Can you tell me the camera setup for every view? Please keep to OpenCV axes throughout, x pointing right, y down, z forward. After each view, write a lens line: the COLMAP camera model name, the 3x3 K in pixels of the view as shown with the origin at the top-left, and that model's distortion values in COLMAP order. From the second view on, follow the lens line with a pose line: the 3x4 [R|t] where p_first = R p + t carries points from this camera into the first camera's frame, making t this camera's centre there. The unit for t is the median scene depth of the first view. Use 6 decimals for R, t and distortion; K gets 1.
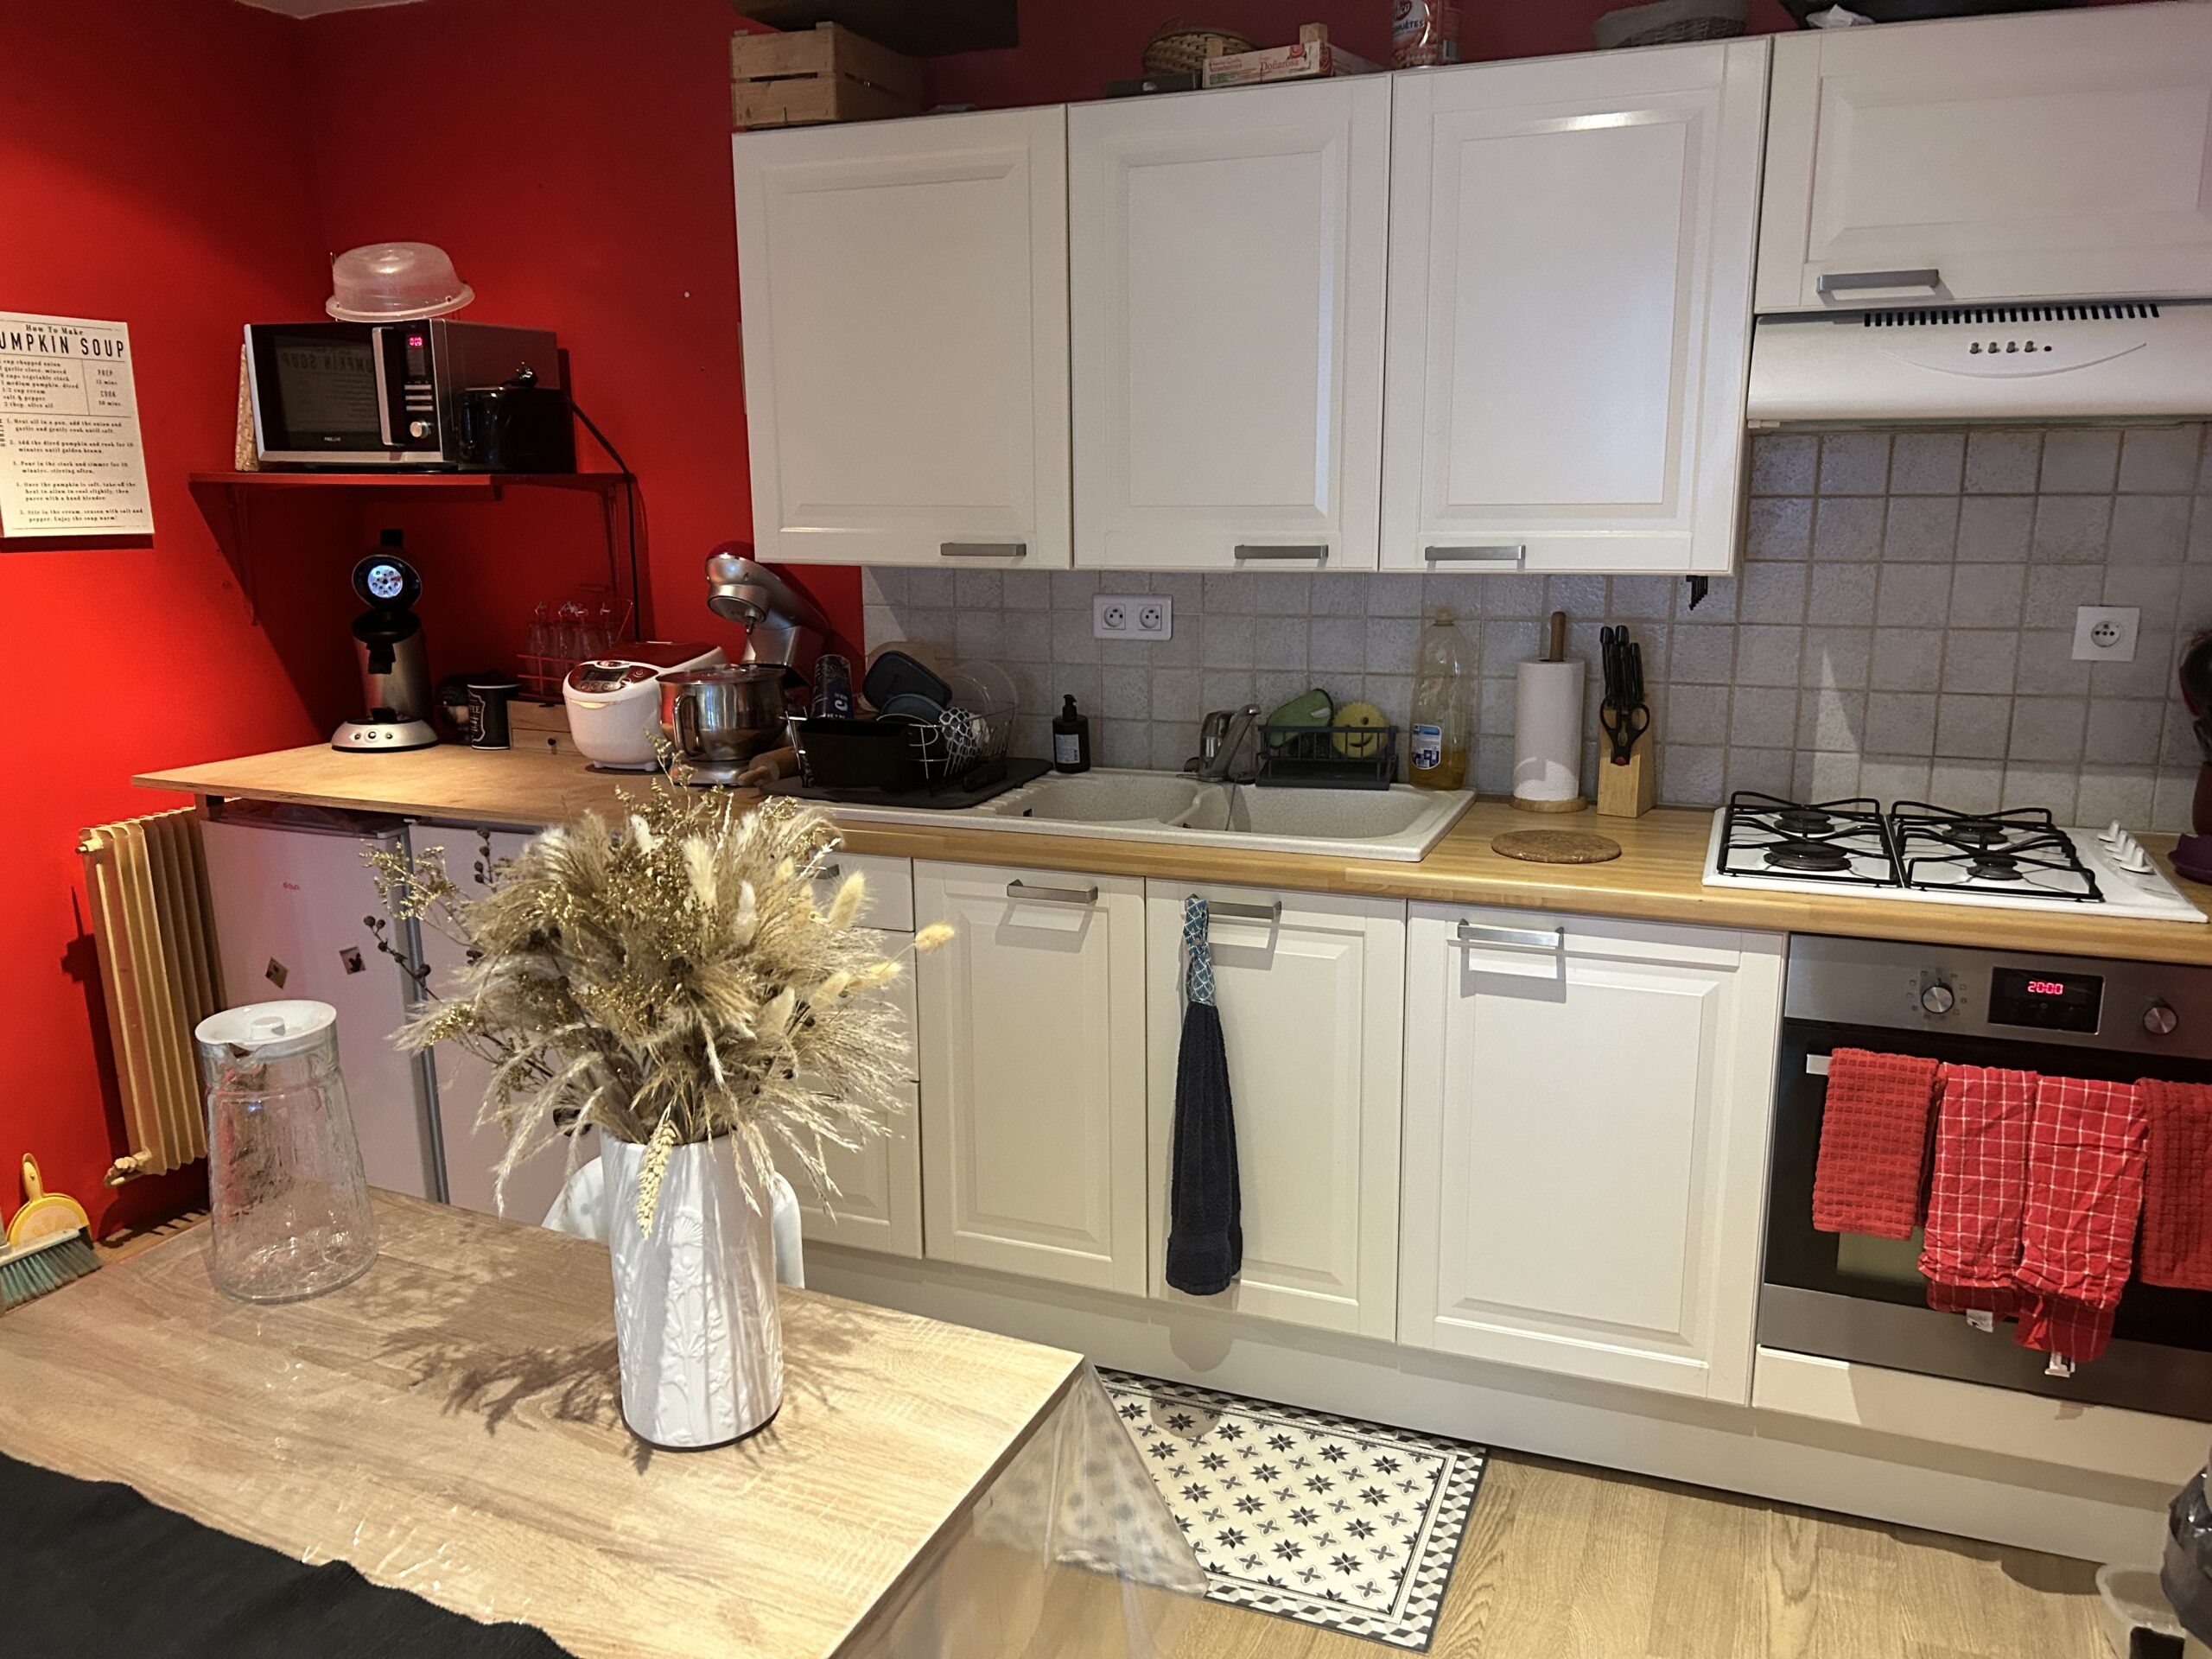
lens RADIAL K [[1666.7, 0, 1107.1], [0, 1666.7, 831.4], [0, 0, 1]] dist [0.052807, -0.031470]
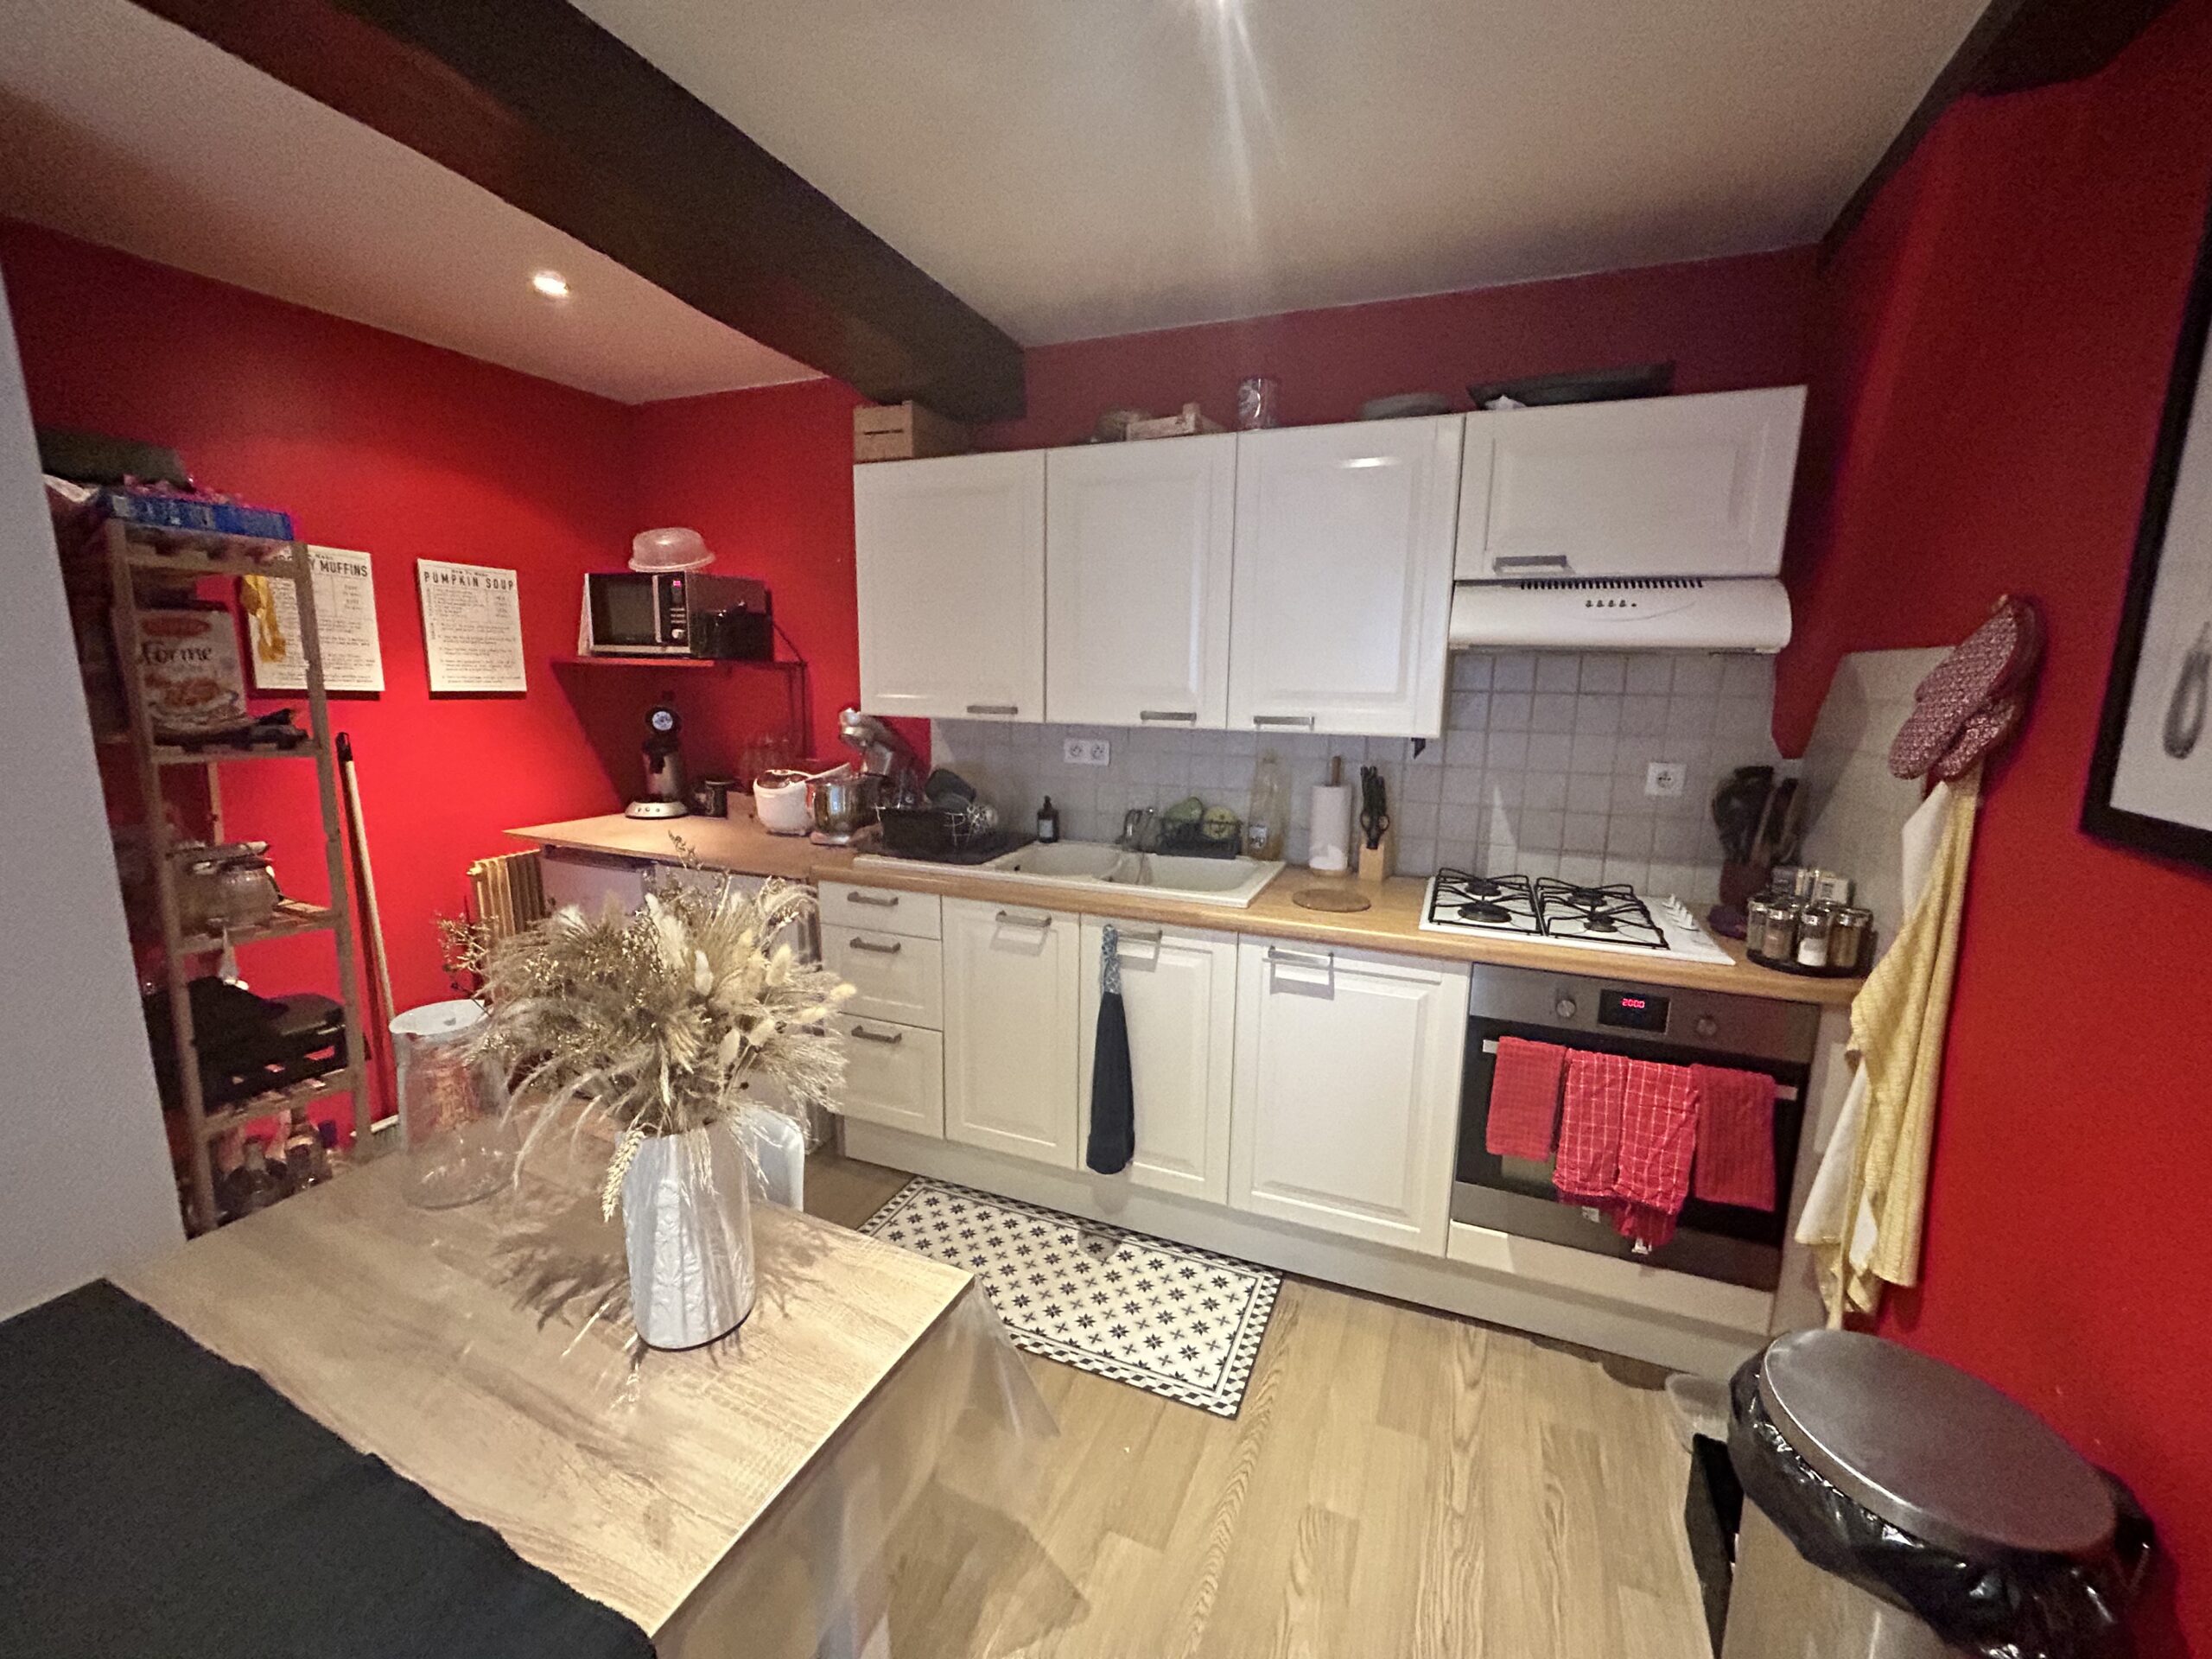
lens RADIAL K [[897.1, 0, 1103.3], [0, 897.1, 823.9], [0, 0, 1]] dist [0.011311, 0.000870]
pose [[0.999641, 0.025383, -0.008577, 0.052401], [-0.025723, 0.998778, -0.042204, -0.022845], [0.007495, 0.042410, 0.999072, 0.122967]]
